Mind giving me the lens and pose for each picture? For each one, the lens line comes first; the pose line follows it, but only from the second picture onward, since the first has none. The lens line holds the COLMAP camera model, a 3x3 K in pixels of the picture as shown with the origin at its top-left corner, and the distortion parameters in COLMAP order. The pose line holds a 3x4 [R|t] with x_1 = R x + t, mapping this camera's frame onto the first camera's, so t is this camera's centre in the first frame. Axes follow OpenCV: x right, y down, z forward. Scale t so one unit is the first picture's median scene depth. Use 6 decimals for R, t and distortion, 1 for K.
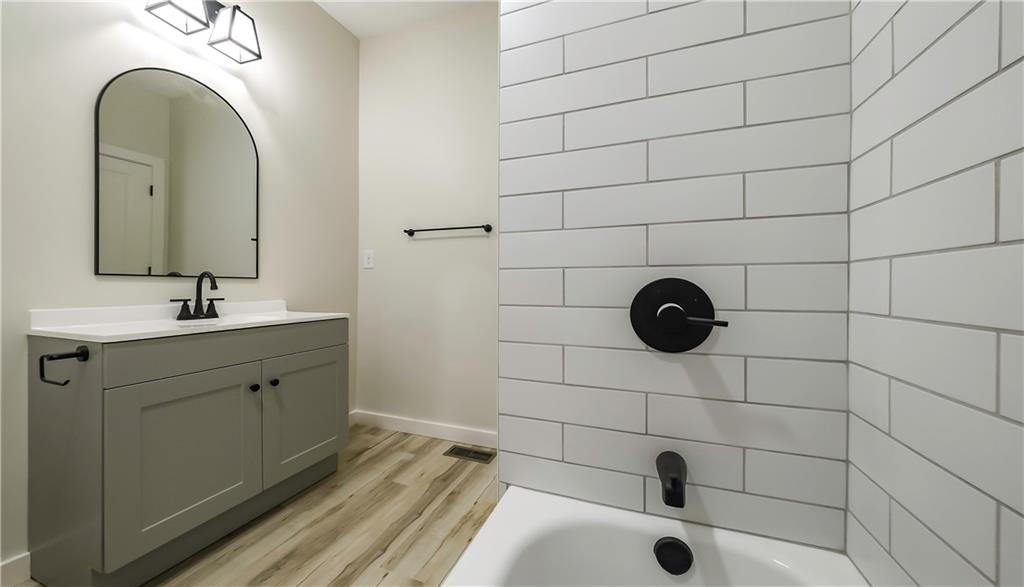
lens RADIAL K [[361.4, 0, 513.6], [0, 361.4, 280.6], [0, 0, 1]] dist [0.000801, 0.000061]
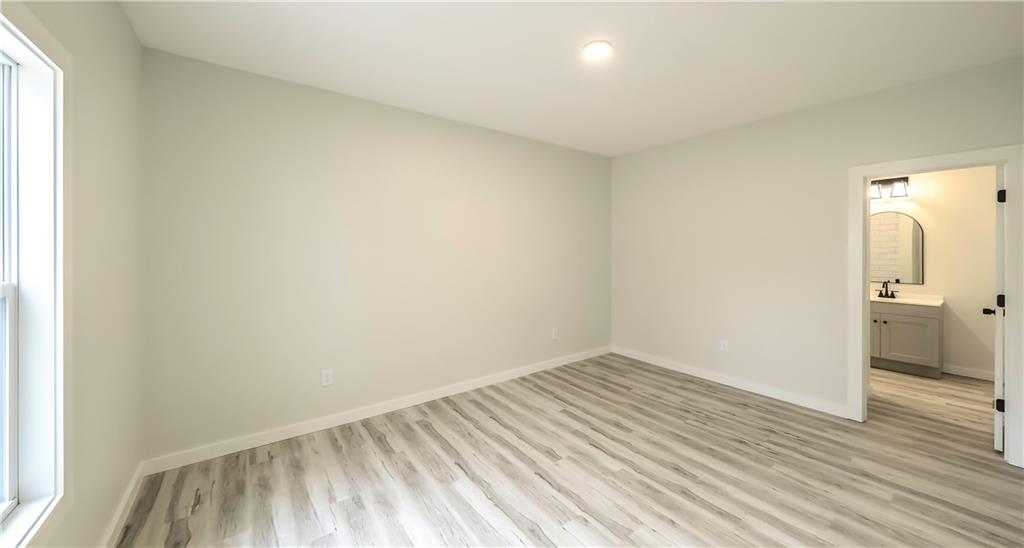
lens RADIAL K [[356.1, 0, 516.3], [0, 356.1, 254.7], [0, 0, 1]] dist [-0.001009, 0.000252]
pose [[-0.542389, -0.000682, -0.840127, 2.887989], [0.004267, 0.999985, -0.003566, -0.222372], [0.840117, -0.005519, -0.542378, 0.076368]]
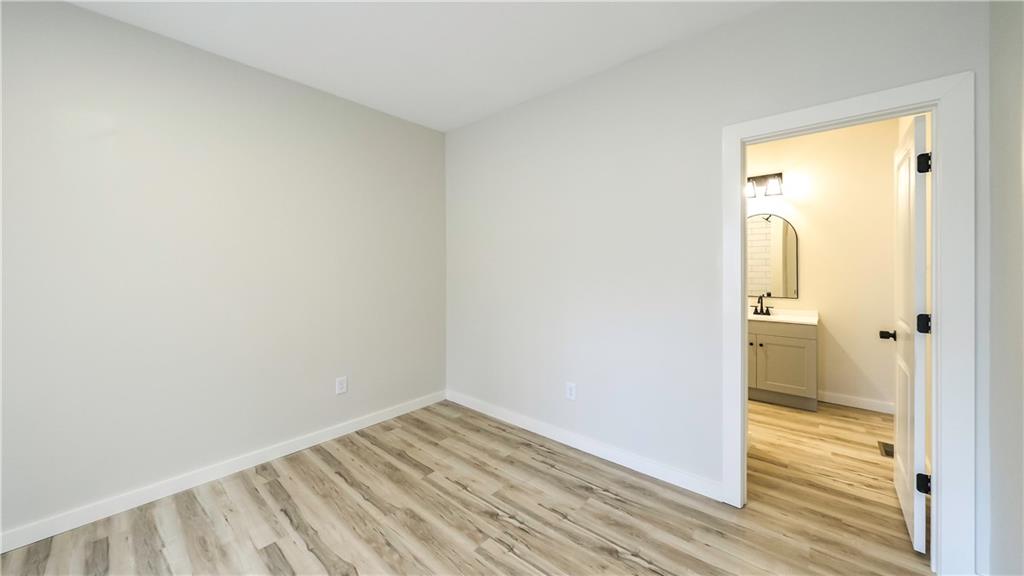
lens RADIAL K [[358.3, 0, 512.8], [0, 358.3, 275.7], [0, 0, 1]] dist [0.001748, 0.000018]
pose [[-0.348523, 0.001682, -0.937299, 1.841184], [0.009441, 0.999954, -0.001716, -0.158098], [0.937253, -0.009447, -0.348523, 0.271018]]
